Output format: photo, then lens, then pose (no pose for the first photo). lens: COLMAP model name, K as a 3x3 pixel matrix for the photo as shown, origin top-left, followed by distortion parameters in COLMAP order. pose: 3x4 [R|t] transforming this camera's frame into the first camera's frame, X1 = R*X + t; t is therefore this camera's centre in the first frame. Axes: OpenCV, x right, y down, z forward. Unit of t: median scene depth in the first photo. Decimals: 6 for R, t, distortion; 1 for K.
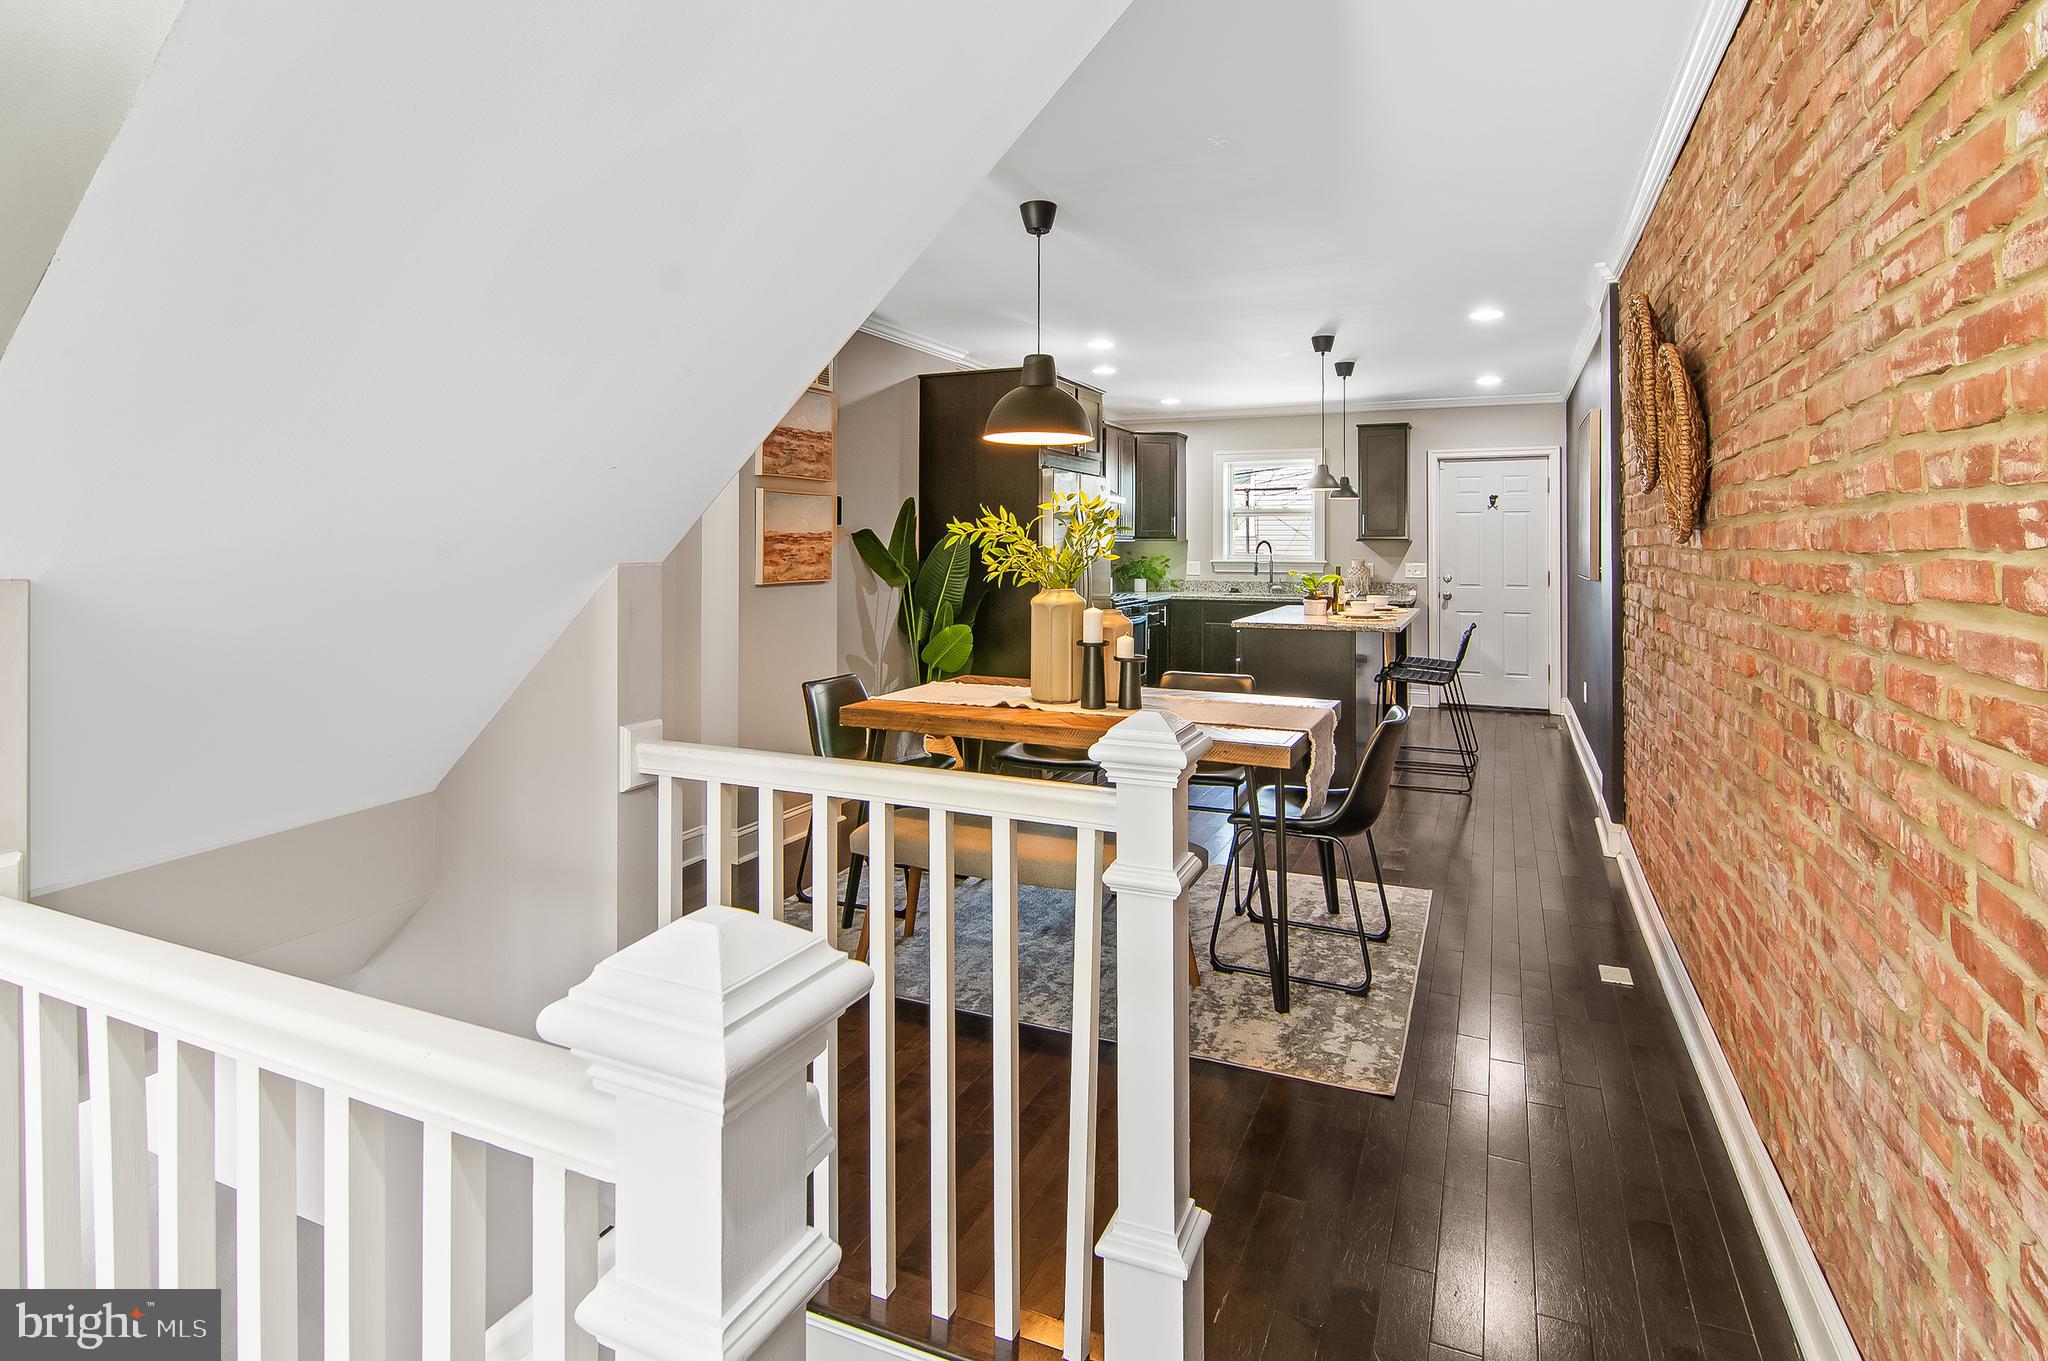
lens RADIAL K [[1030.2, 0, 1043.5], [0, 1030.2, 560.3], [0, 0, 1]] dist [-0.012658, -0.000786]
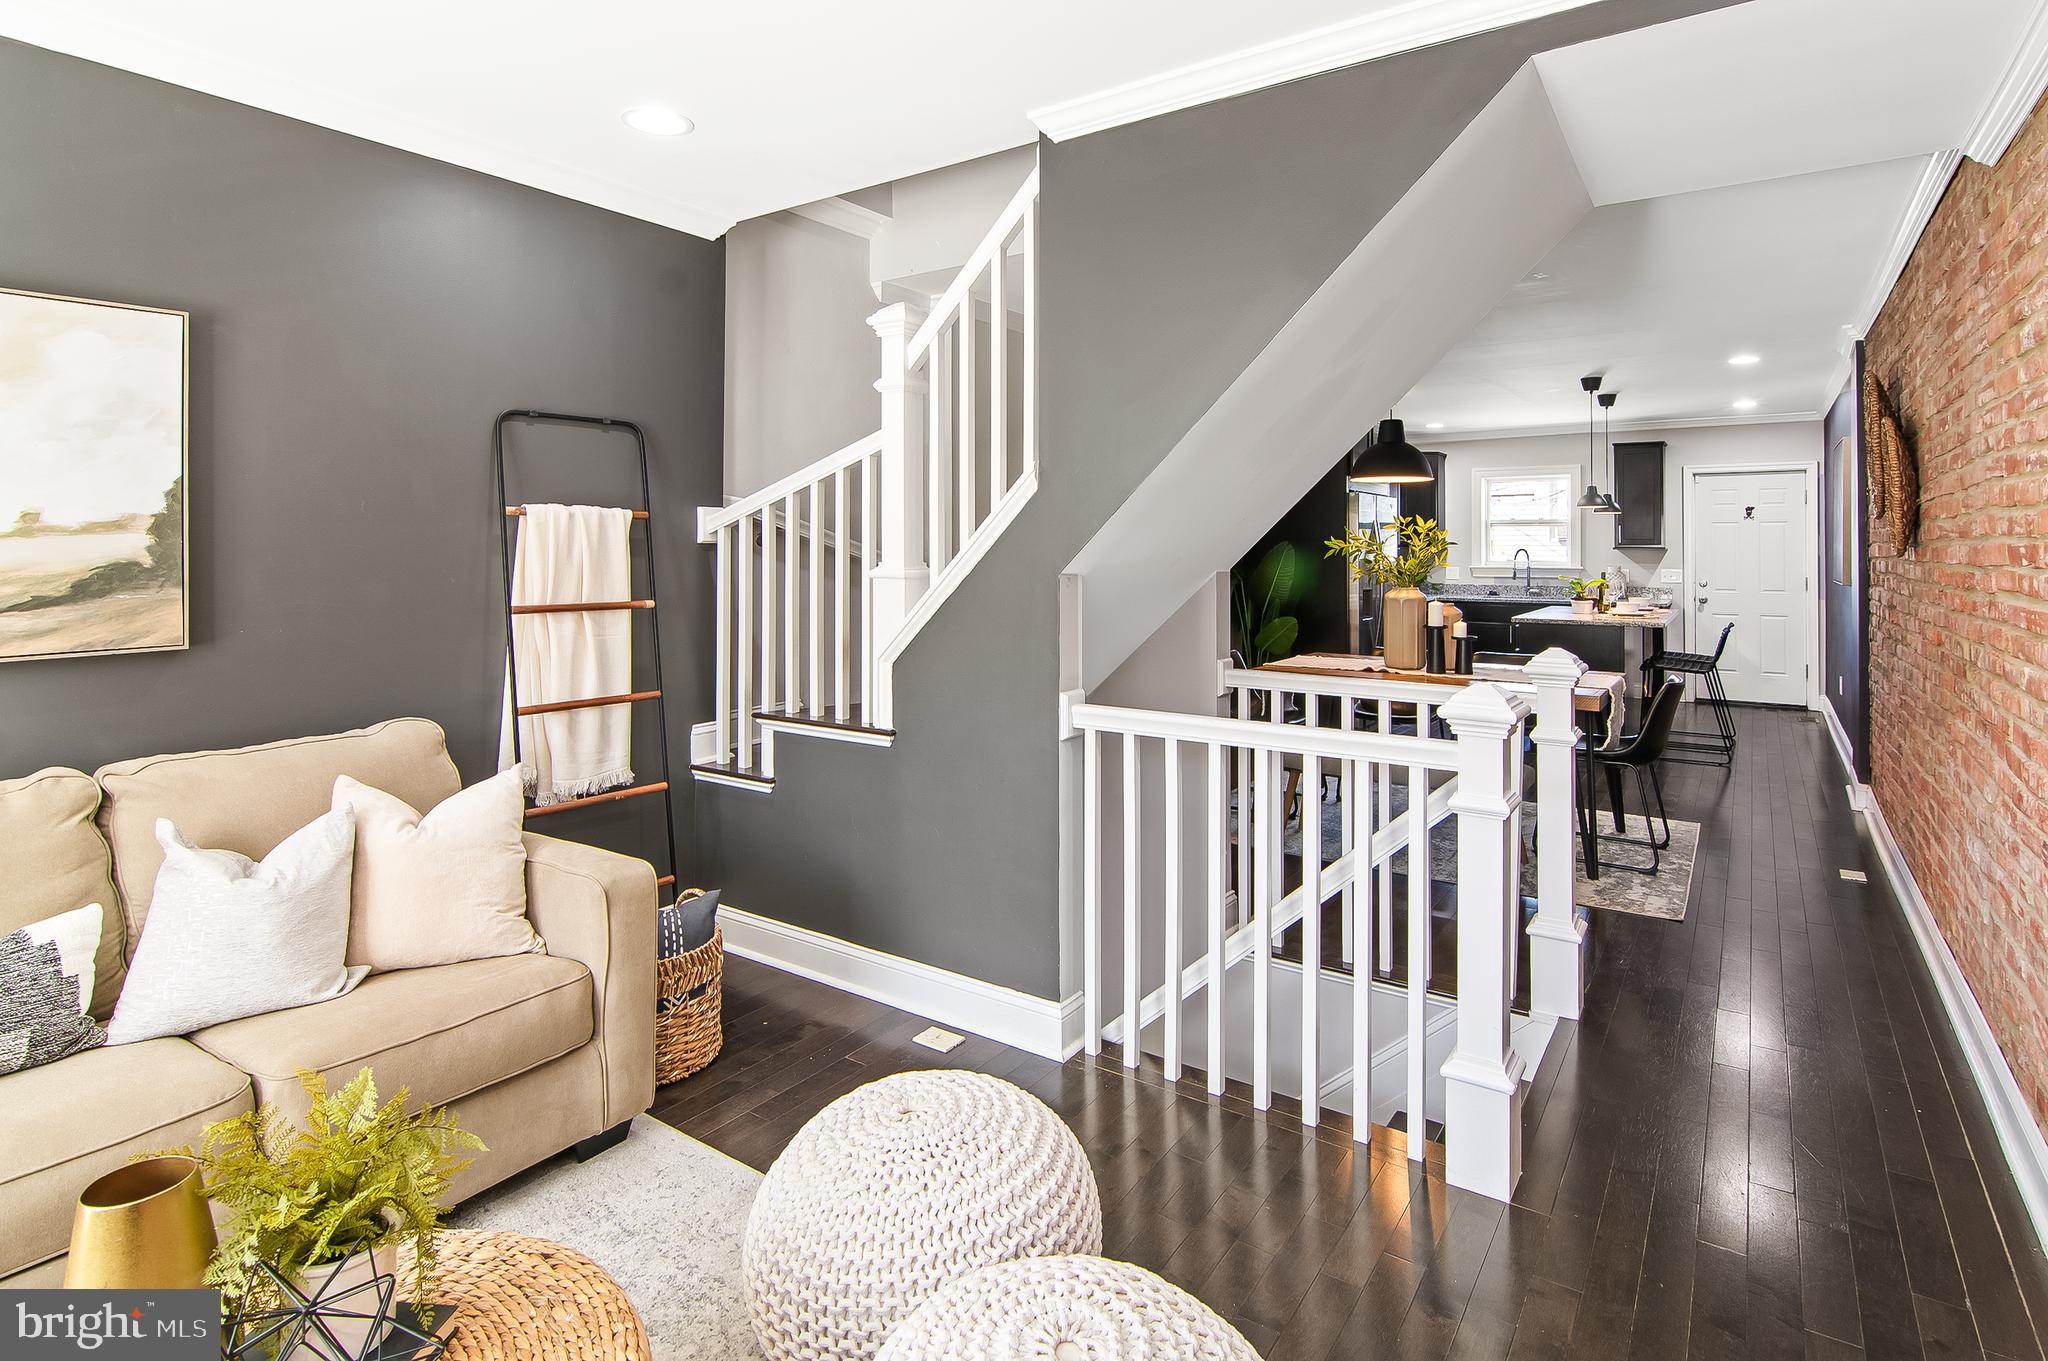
lens RADIAL K [[1039.4, 0, 1044.9], [0, 1039.4, 557.4], [0, 0, 1]] dist [-0.008801, -0.001839]
pose [[0.983253, 0.001262, -0.182240, -0.164762], [-0.002457, 0.999977, -0.006331, -0.002362], [0.182228, 0.006673, 0.983234, -0.364836]]
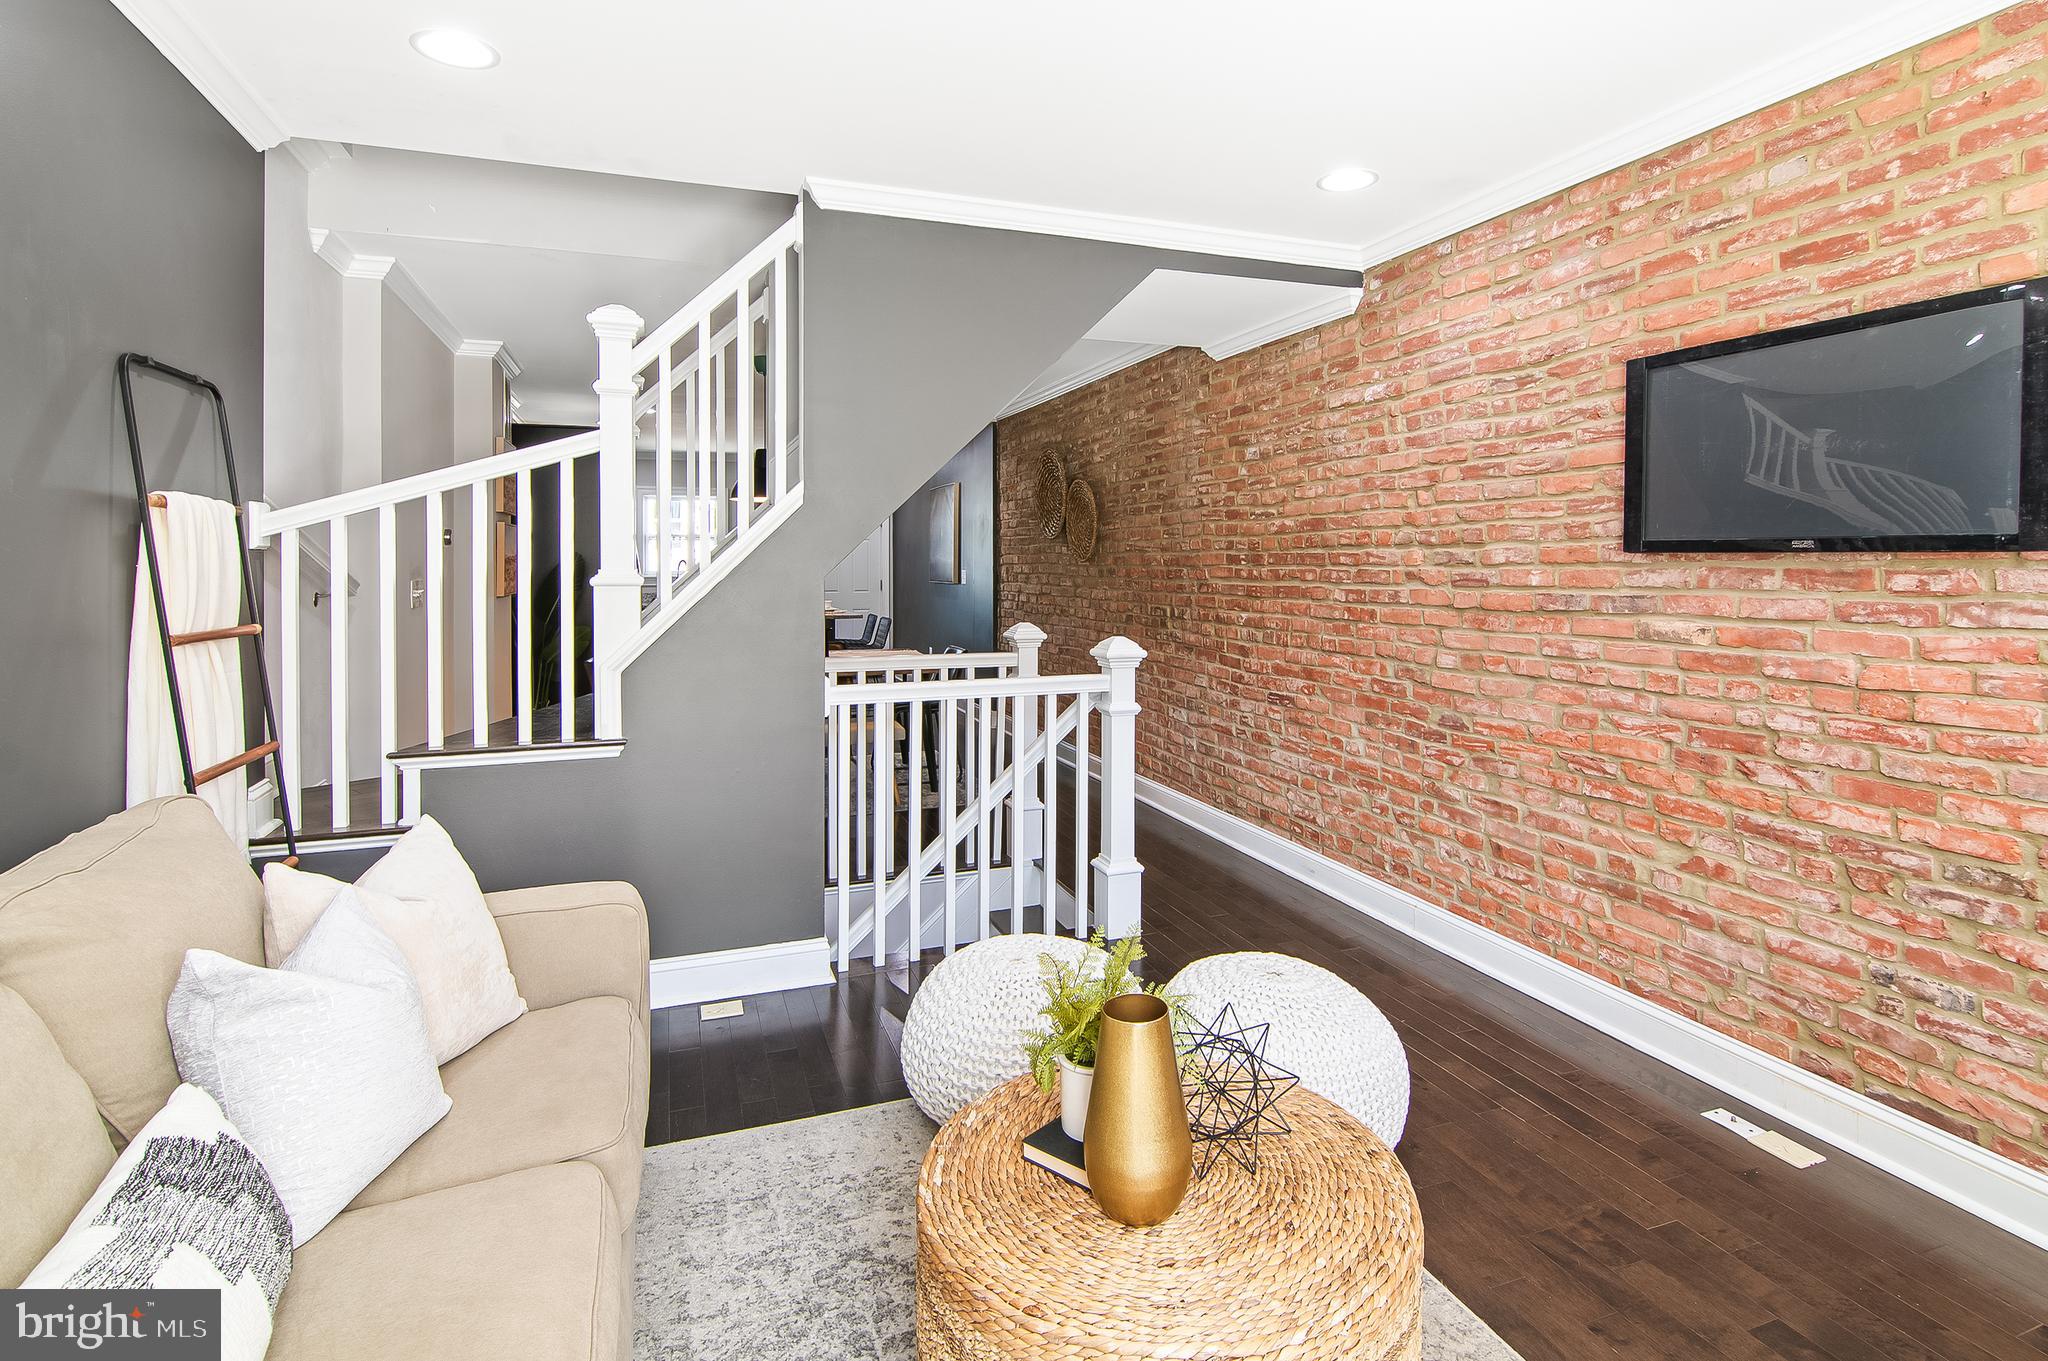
lens RADIAL K [[1031.9, 0, 1032.7], [0, 1031.9, 589.1], [0, 0, 1]] dist [-0.006168, -0.001851]
pose [[0.717920, -0.020906, 0.695812, -0.663999], [0.012148, 0.999773, 0.017504, 0.001227], [-0.696020, -0.004114, 0.718011, -0.376684]]
